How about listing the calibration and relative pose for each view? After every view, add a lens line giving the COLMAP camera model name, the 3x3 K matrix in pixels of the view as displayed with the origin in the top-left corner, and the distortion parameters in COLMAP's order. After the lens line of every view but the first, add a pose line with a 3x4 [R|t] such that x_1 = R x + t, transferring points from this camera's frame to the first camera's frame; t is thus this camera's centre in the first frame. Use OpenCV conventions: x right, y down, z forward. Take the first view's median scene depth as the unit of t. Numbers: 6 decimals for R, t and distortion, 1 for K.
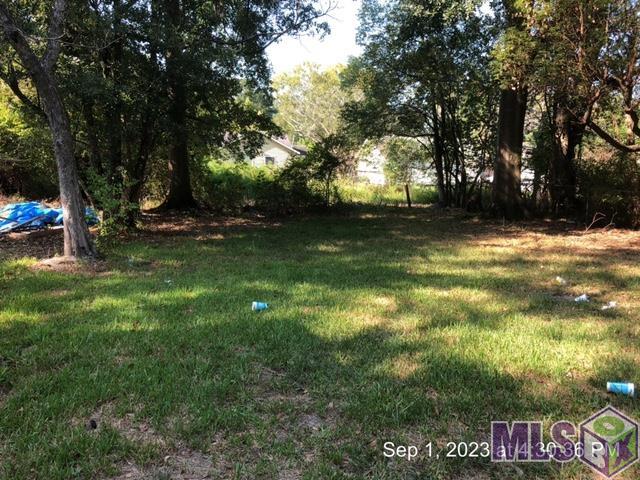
lens RADIAL K [[527.6, 0, 320.0], [0, 527.6, 240.0], [0, 0, 1]] dist [-0.003606, -0.004485]
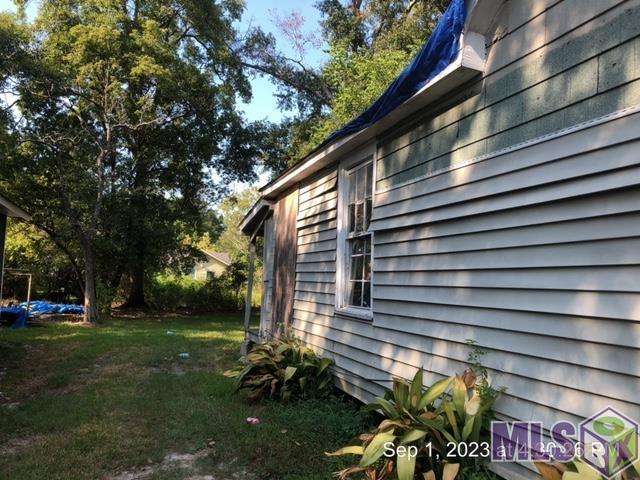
lens RADIAL K [[527.6, 0, 320.0], [0, 527.6, 240.0], [0, 0, 1]] dist [-0.003606, -0.004485]
pose [[0.996146, 0.023933, 0.084377, 0.119523], [-0.005678, 0.977628, -0.210267, 0.060346], [-0.087521, 0.208978, 0.973996, -0.509704]]
